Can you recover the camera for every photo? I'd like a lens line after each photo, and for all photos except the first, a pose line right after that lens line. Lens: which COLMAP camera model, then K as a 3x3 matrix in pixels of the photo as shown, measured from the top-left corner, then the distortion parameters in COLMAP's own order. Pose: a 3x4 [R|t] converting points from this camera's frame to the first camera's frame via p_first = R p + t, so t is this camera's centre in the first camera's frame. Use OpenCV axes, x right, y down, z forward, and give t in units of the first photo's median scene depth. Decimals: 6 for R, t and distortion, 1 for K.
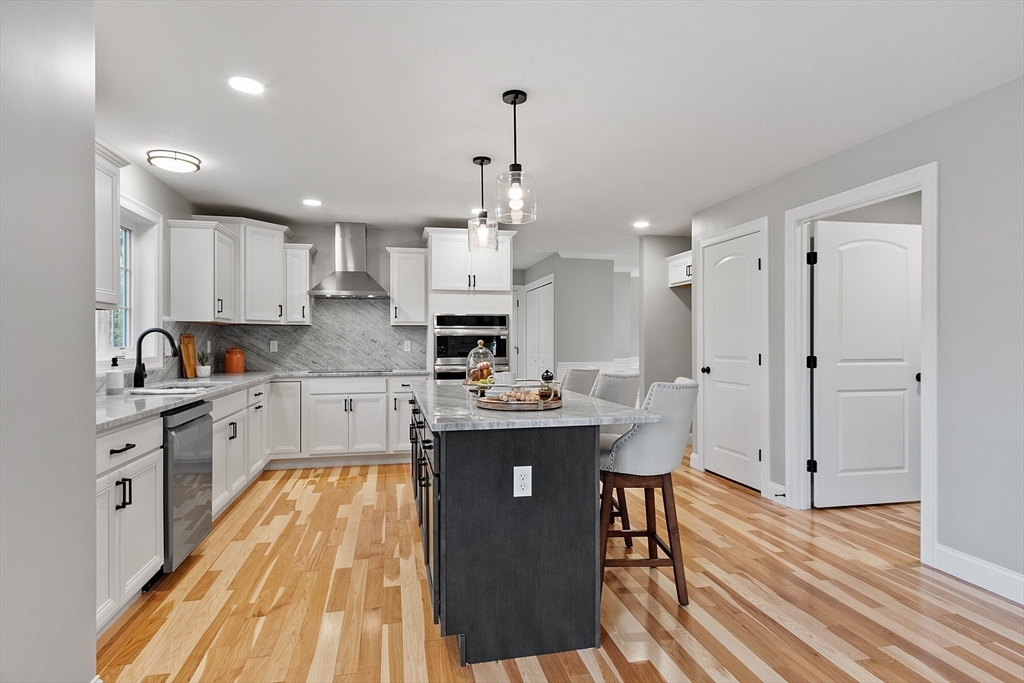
lens RADIAL K [[531.0, 0, 507.9], [0, 531.0, 342.1], [0, 0, 1]] dist [0.003774, -0.001474]
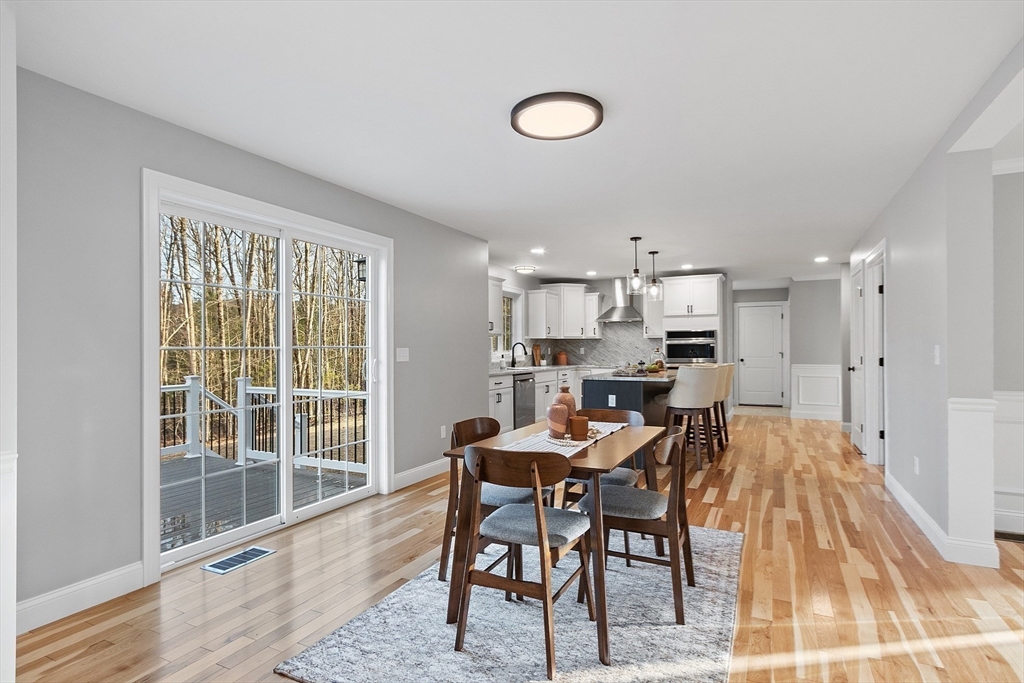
lens RADIAL K [[531.0, 0, 515.3], [0, 531.0, 346.5], [0, 0, 1]] dist [0.003774, -0.001474]
pose [[0.778913, -0.003551, -0.627122, 0.523398], [0.001661, 0.999992, -0.003599, -0.000280], [0.627130, 0.001762, 0.778913, -0.545827]]
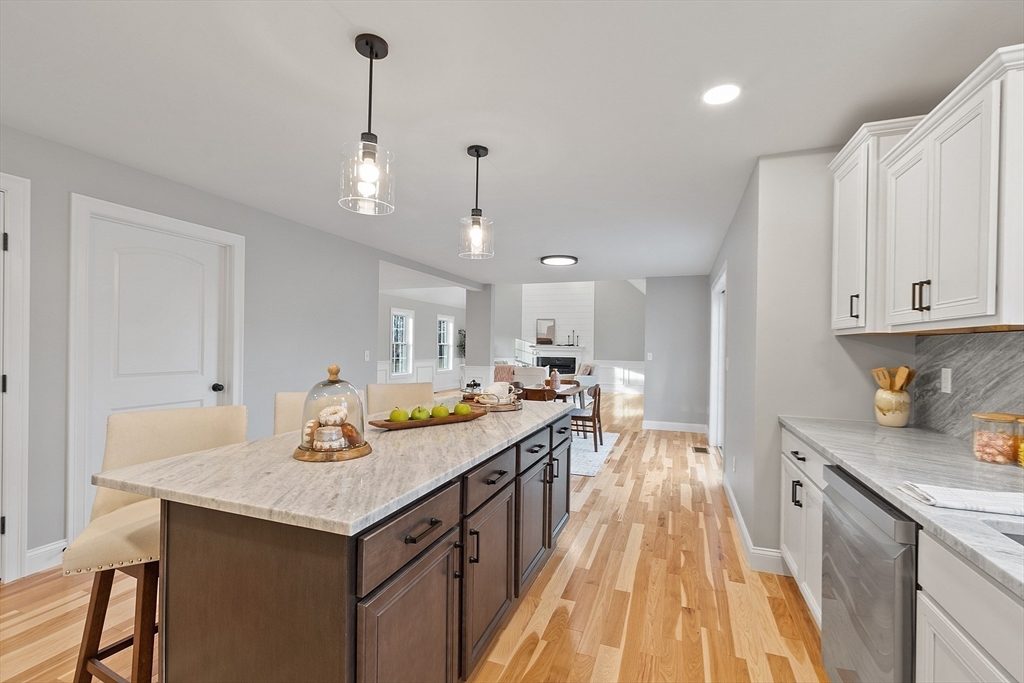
lens RADIAL K [[445.5, 0, 509.0], [0, 445.5, 344.4], [0, 0, 1]] dist [0.002012, 0.000138]
pose [[-0.836958, -0.008450, 0.547202, -0.302215], [-0.009705, 0.999953, 0.000597, -0.019136], [-0.547181, -0.004811, -0.837000, 0.913414]]
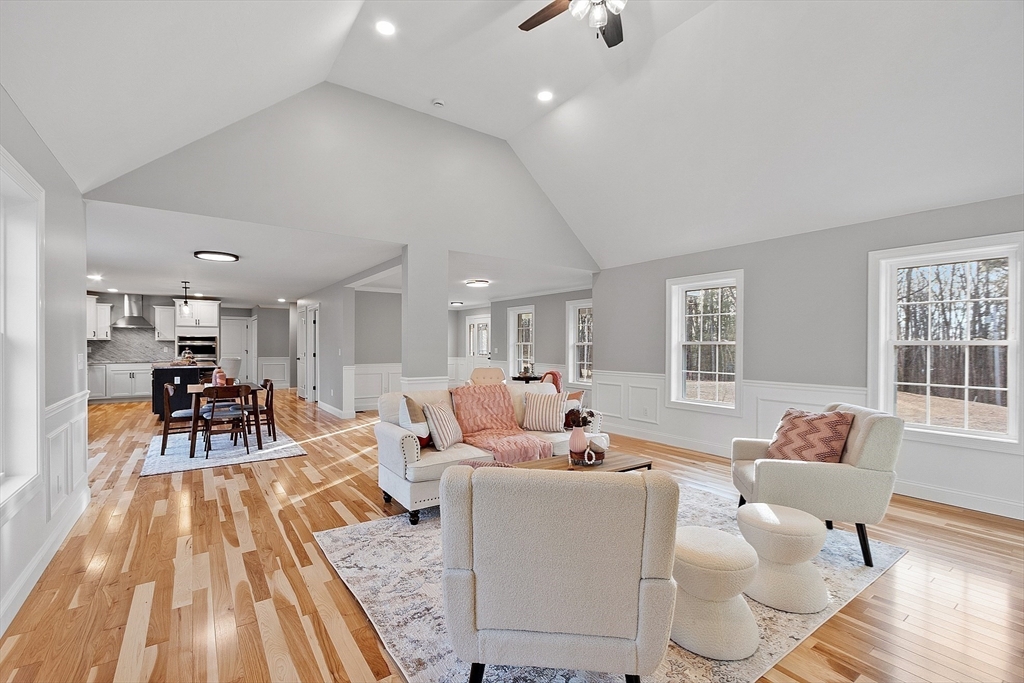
lens RADIAL K [[445.5, 0, 509.7], [0, 445.5, 343.0], [0, 0, 1]] dist [0.002012, 0.000138]
pose [[0.922711, 0.002481, 0.385485, 0.463015], [-0.001160, 0.999993, -0.003659, -0.016691], [-0.385491, 0.002929, 0.922707, -1.409222]]
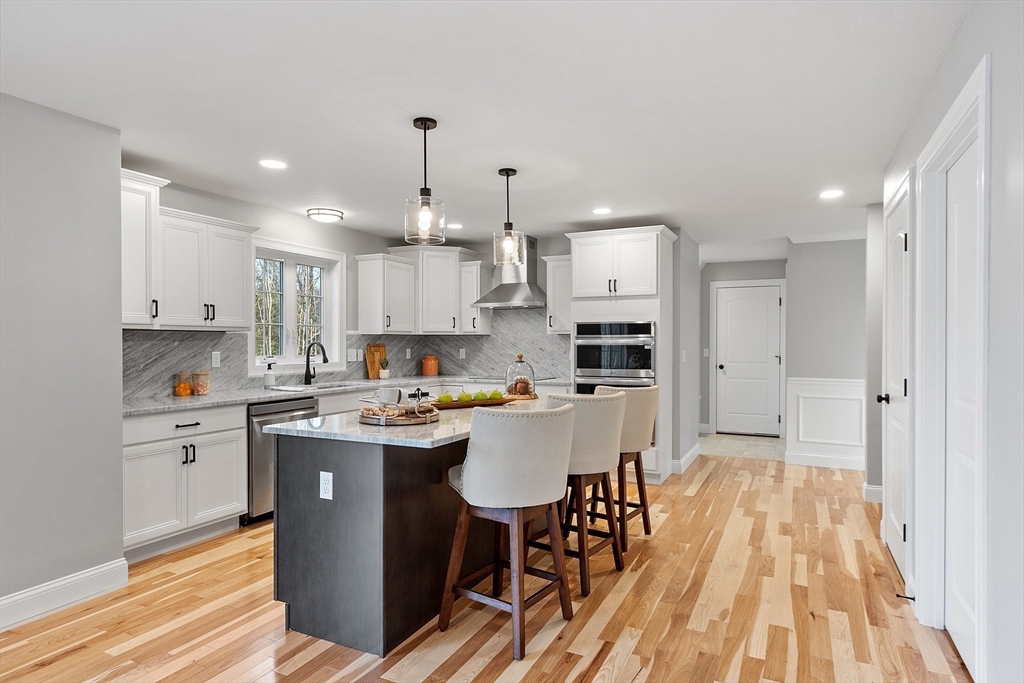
lens RADIAL K [[584.4, 0, 518.4], [0, 584.4, 344.8], [0, 0, 1]] dist [0.002517, 0.000377]
pose [[0.784074, 0.005435, -0.620643, 0.445263], [-0.002976, 0.999983, 0.004997, -0.018023], [0.620660, -0.002072, 0.784077, 0.109791]]
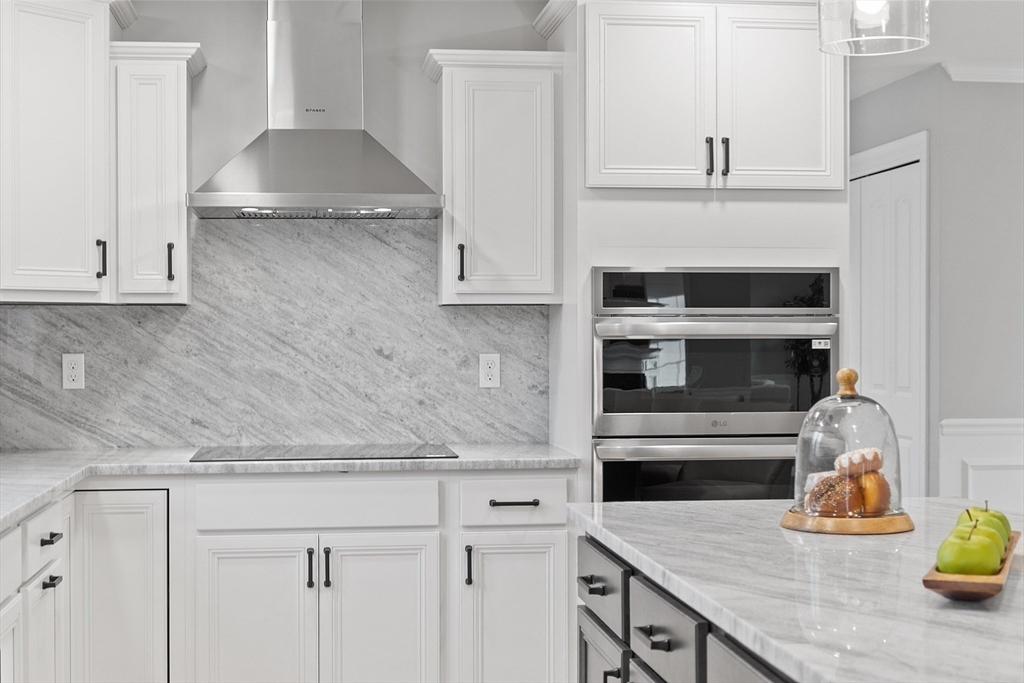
lens RADIAL K [[1510.5, 0, 508.6], [0, 1510.5, 340.3], [0, 0, 1]] dist [-0.024676, 0.000000]
pose [[0.996361, 0.001611, -0.085223, -0.116033], [-0.001254, 0.999990, 0.004248, -0.015309], [0.085229, -0.004126, 0.996353, 0.144855]]
